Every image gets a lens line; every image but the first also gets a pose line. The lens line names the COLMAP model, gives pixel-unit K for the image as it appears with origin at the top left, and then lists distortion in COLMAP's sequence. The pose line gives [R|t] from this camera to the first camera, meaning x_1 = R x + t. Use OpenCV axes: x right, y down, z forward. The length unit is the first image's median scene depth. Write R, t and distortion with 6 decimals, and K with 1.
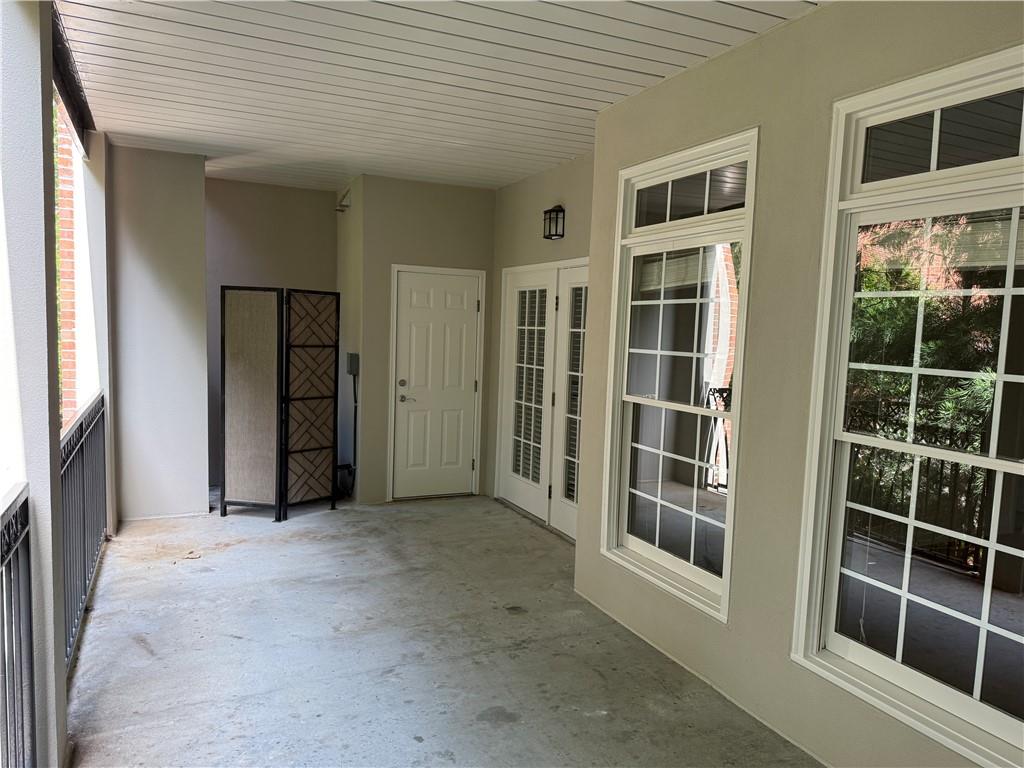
lens RADIAL K [[726.0, 0, 507.2], [0, 726.0, 392.7], [0, 0, 1]] dist [0.172581, -0.243995]
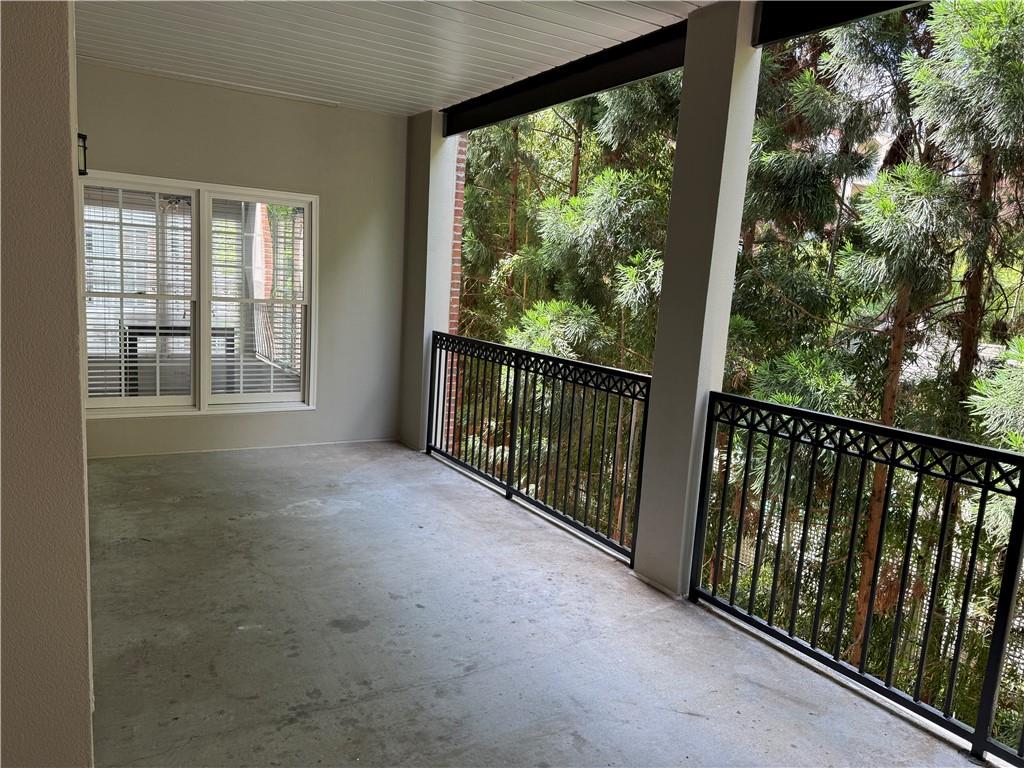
lens RADIAL K [[726.0, 0, 507.2], [0, 726.0, 392.7], [0, 0, 1]] dist [0.172581, -0.243995]
pose [[-0.989689, -0.073808, -0.122752, -0.047082], [-0.101923, 0.965034, 0.241499, -0.094925], [0.100636, 0.251520, -0.962606, 1.132017]]
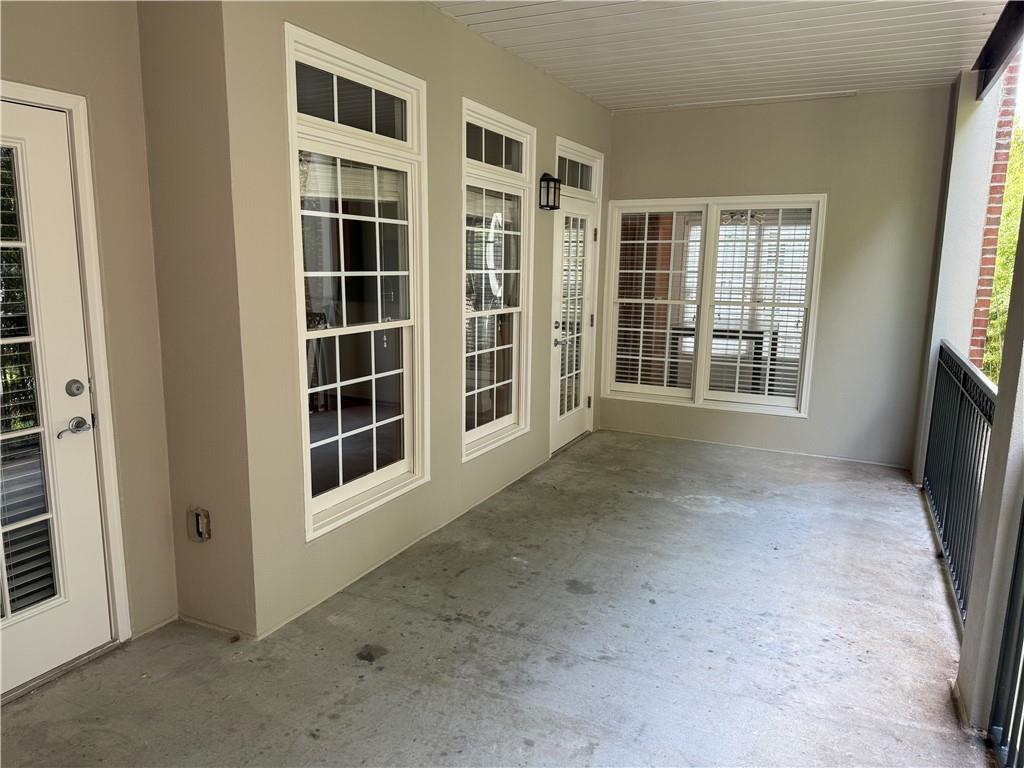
lens RADIAL K [[726.0, 0, 507.2], [0, 726.0, 392.7], [0, 0, 1]] dist [0.172581, -0.243995]
pose [[-0.635103, -0.181068, 0.750905, -0.440908], [0.033620, 0.964736, 0.261065, -0.100971], [-0.771696, 0.191048, -0.606619, 1.005200]]
